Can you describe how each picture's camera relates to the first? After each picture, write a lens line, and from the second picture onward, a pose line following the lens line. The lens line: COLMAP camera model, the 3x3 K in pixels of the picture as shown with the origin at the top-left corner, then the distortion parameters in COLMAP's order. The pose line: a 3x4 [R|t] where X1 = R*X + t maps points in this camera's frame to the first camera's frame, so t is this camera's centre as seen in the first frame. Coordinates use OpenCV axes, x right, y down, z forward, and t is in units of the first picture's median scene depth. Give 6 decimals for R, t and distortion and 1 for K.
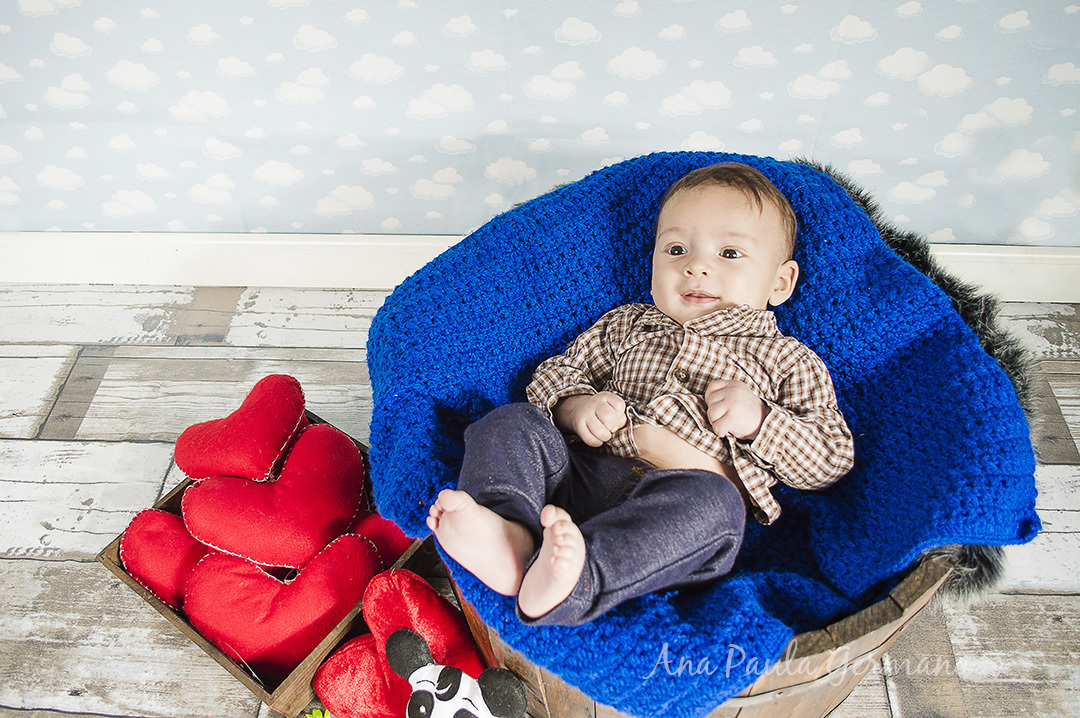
lens RADIAL K [[926.6, 0, 540.0], [0, 926.6, 359.0], [0, 0, 1]] dist [-0.054418, -0.006831]
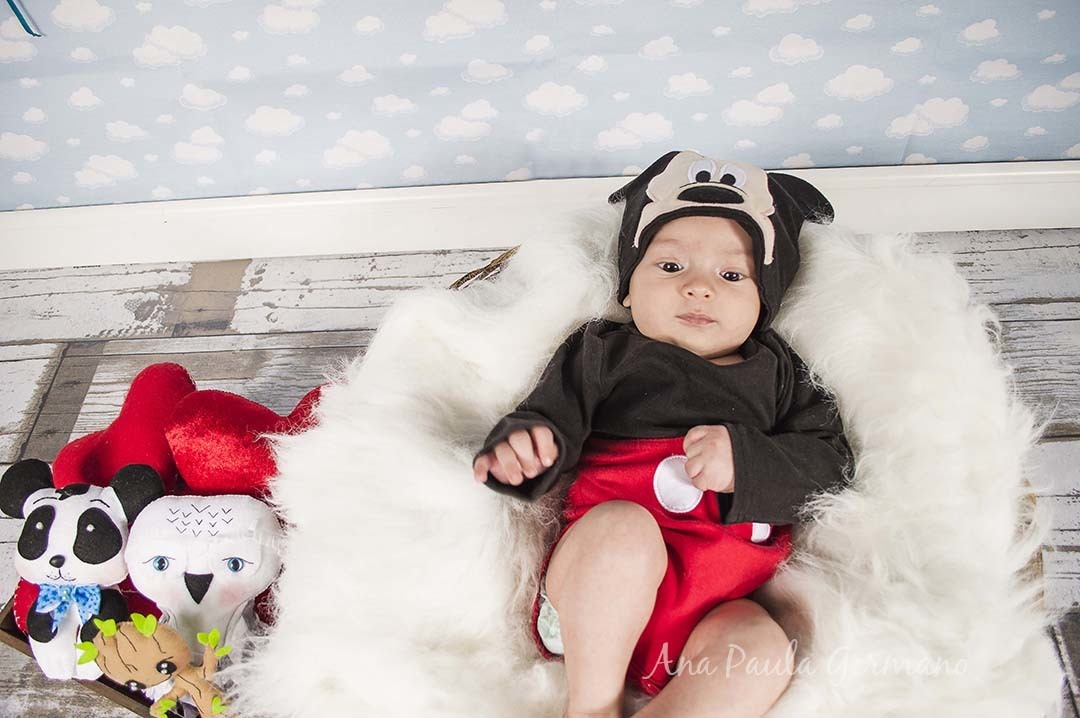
lens RADIAL K [[871.8, 0, 540.9], [0, 871.8, 361.5], [0, 0, 1]] dist [-0.069793, 0.002646]
pose [[0.997751, -0.057221, -0.034919, -0.045205], [0.060313, 0.993641, 0.095084, -0.068315], [0.029257, -0.096976, 0.994857, 0.314753]]
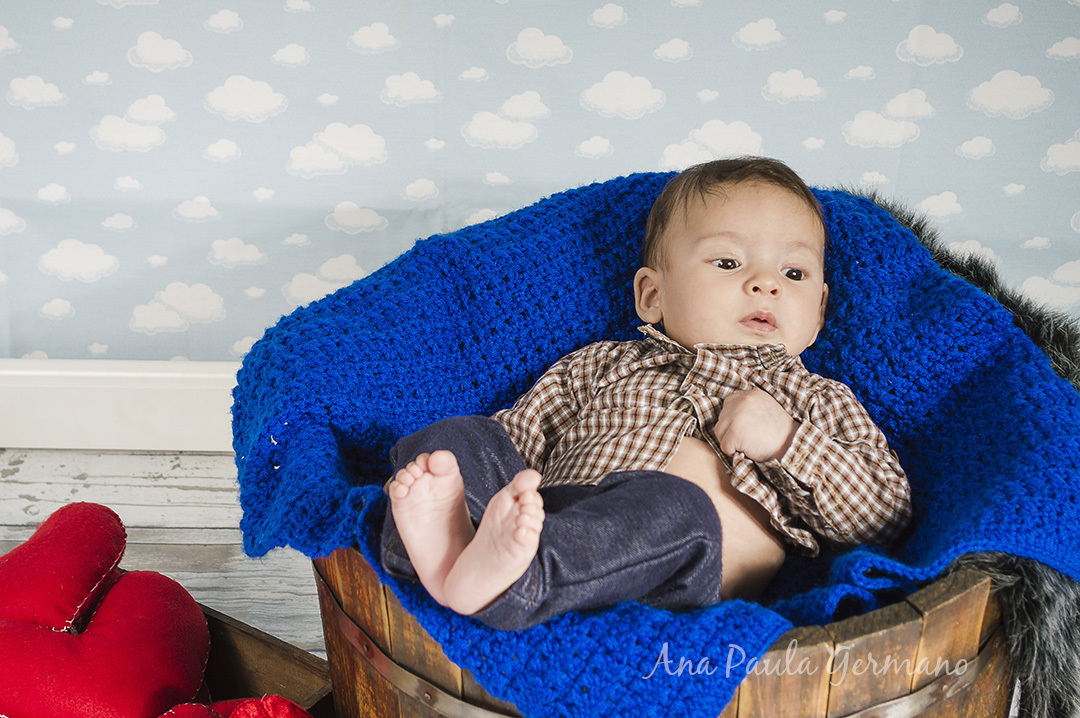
lens RADIAL K [[2100.2, 0, 540.0], [0, 2100.2, 359.0], [0, 0, 1]] dist [0.060222, 0.093686]
pose [[0.999649, 0.014831, 0.021943, 0.011996], [-0.007742, 0.955948, -0.293435, 0.424219], [-0.025328, 0.293163, 0.955727, -0.579012]]
